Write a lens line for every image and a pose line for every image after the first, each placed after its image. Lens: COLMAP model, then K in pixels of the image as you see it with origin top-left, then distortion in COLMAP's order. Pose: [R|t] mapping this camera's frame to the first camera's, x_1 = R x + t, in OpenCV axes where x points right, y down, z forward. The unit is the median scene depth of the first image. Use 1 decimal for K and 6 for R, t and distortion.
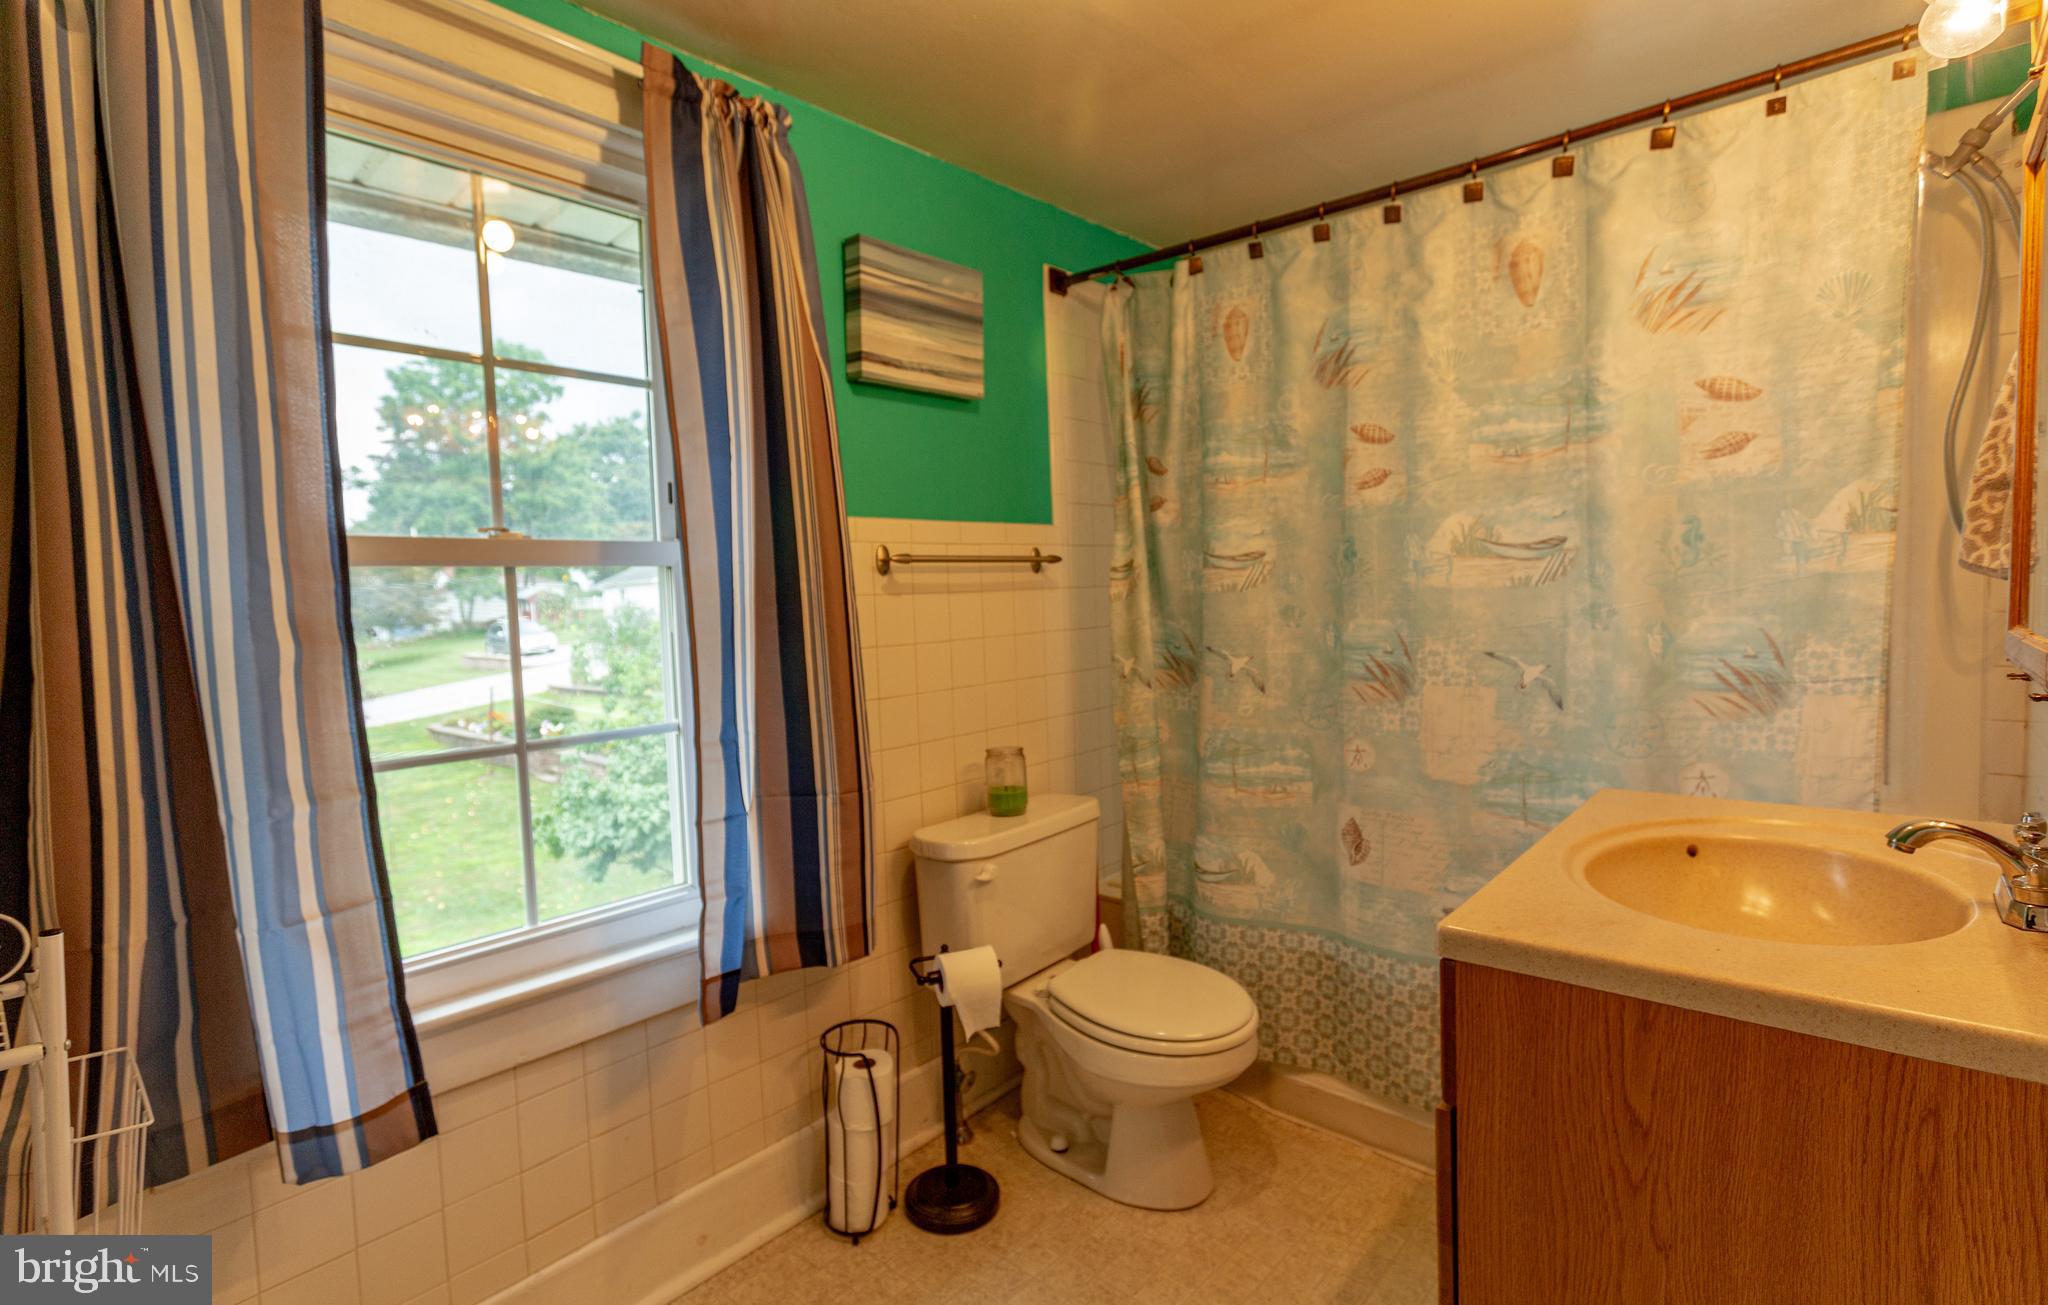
lens RADIAL K [[971.7, 0, 1021.2], [0, 971.7, 631.3], [0, 0, 1]] dist [-0.011268, 0.001668]
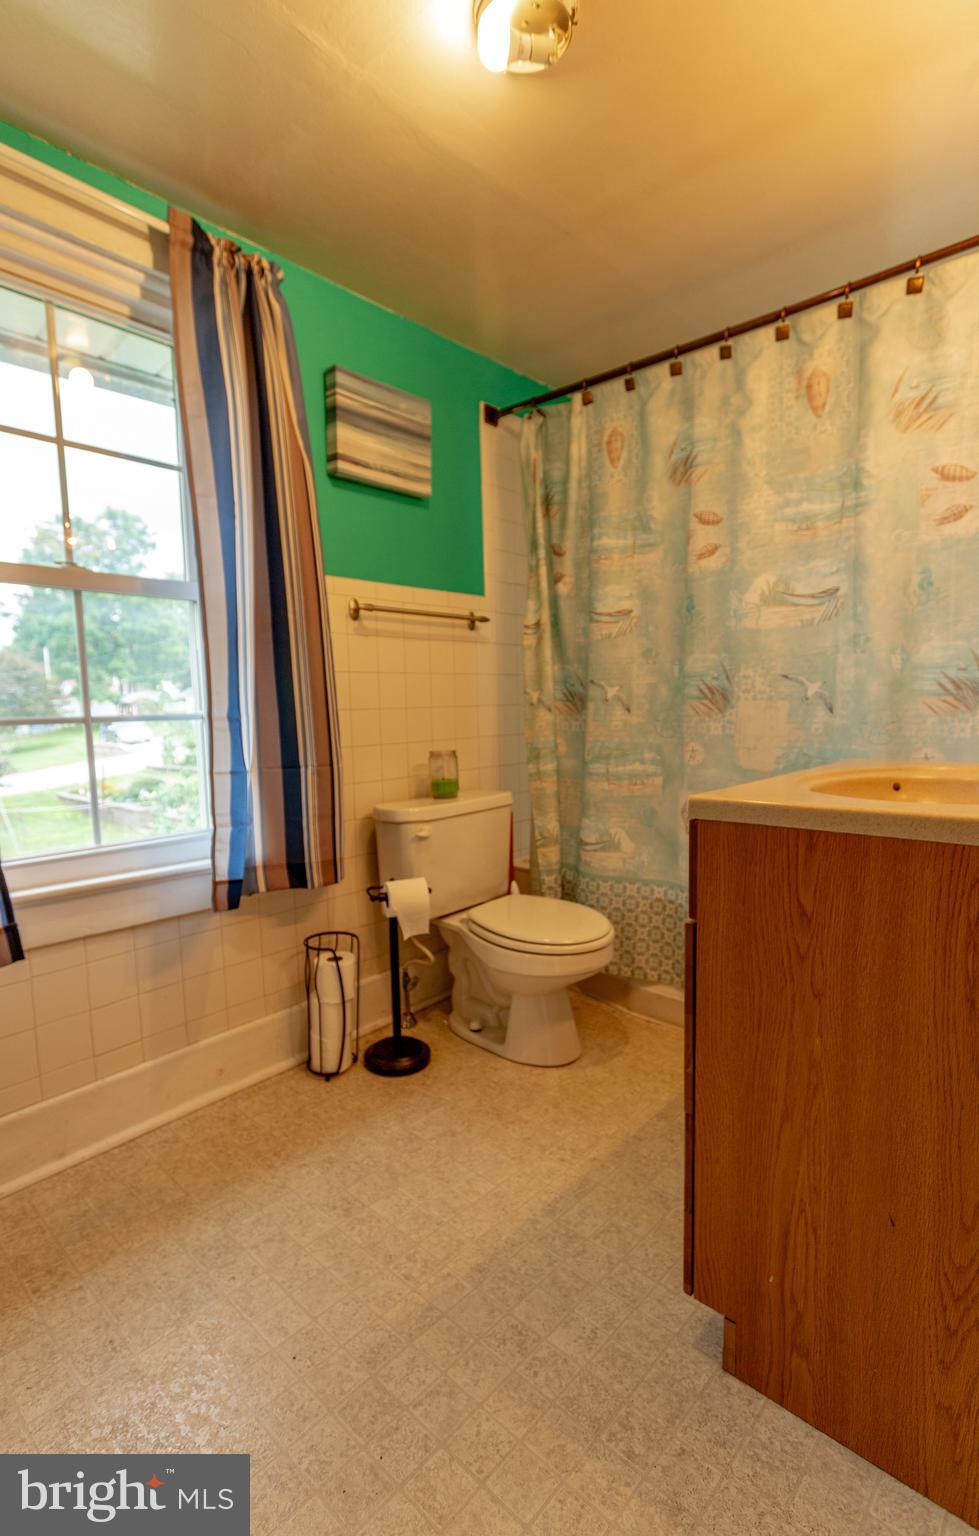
lens RADIAL K [[728.7, 0, 489.5], [0, 728.7, 768.0], [0, 0, 1]] dist [-0.011268, 0.001668]
pose [[0.999819, 0.015457, -0.011129, 0.073325], [-0.014860, 0.998542, 0.051903, 0.106288], [0.011915, -0.051728, 0.998590, -0.052607]]
